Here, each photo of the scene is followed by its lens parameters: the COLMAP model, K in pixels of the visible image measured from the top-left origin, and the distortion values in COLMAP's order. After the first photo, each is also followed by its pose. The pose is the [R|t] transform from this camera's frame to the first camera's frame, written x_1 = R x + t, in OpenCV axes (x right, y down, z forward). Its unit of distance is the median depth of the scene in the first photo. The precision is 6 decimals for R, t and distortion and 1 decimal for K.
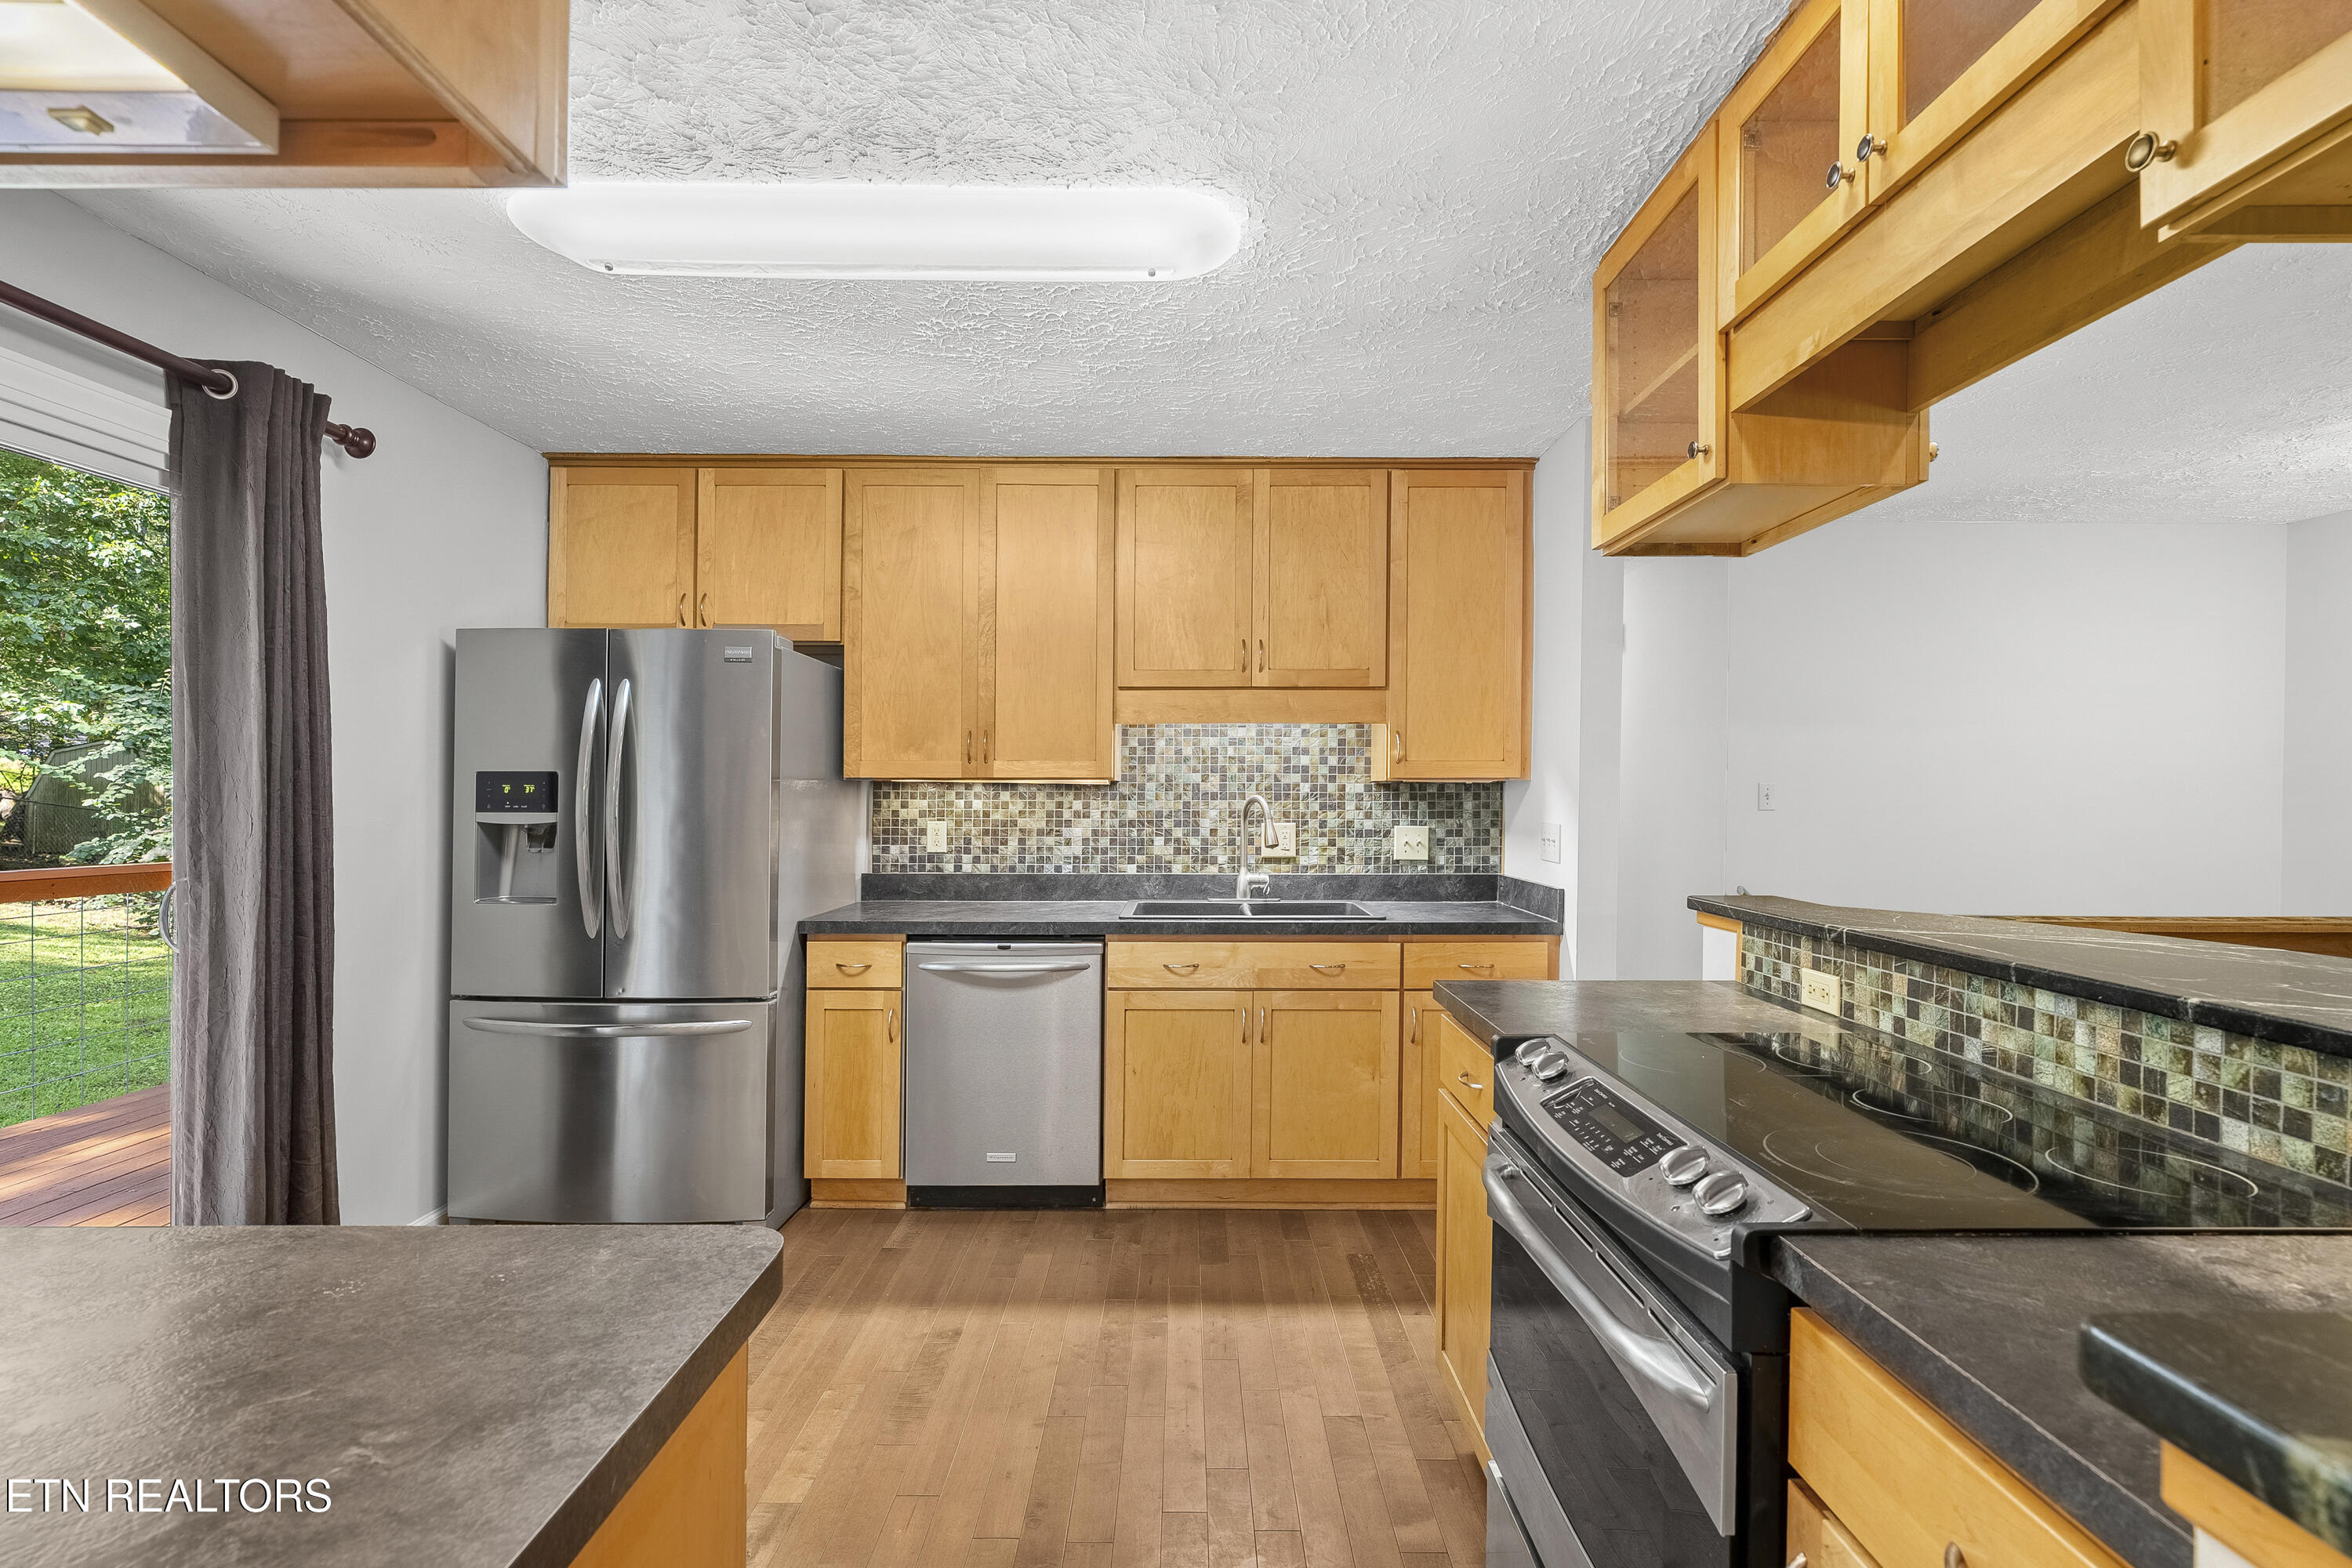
lens RADIAL K [[1078.7, 0, 1192.3], [0, 1078.7, 805.9], [0, 0, 1]] dist [-0.005778, 0.001048]
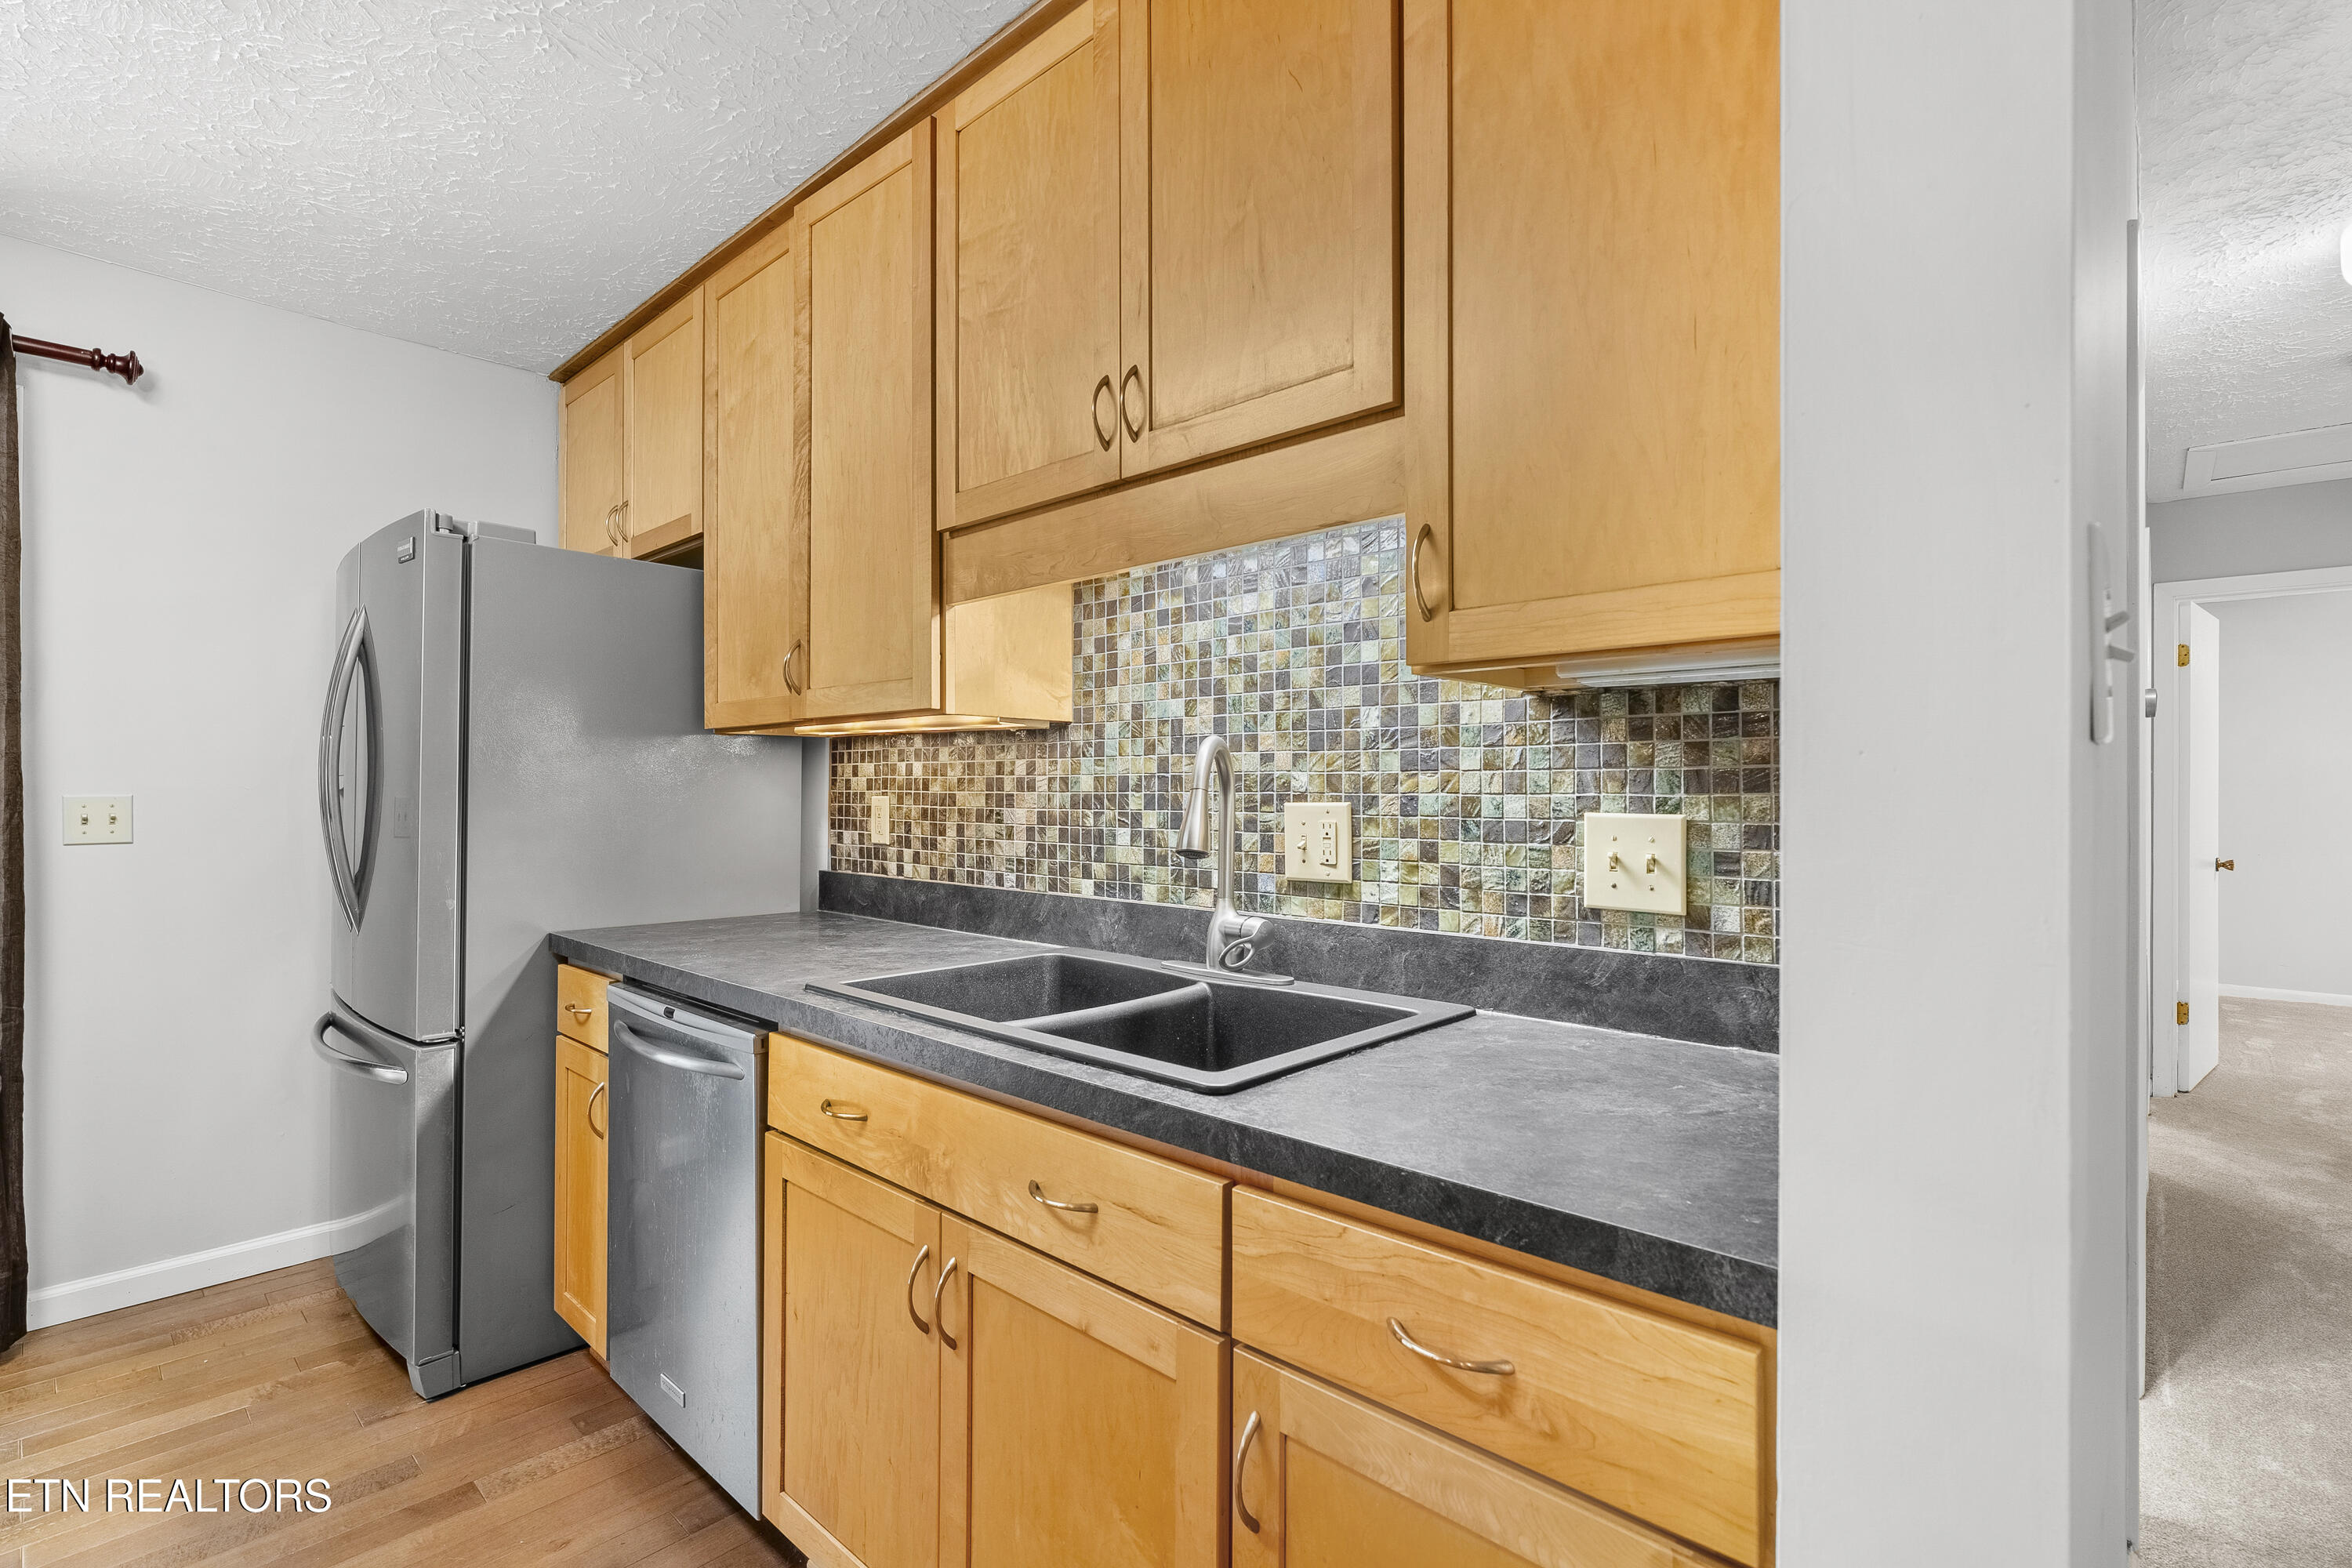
lens RADIAL K [[1078.7, 0, 1175.1], [0, 1078.7, 778.4], [0, 0, 1]] dist [-0.005778, 0.001048]
pose [[0.727770, -0.008047, -0.685774, 0.335830], [-0.006103, 0.999816, -0.018209, 0.014587], [0.685794, 0.017438, 0.727586, 0.648729]]
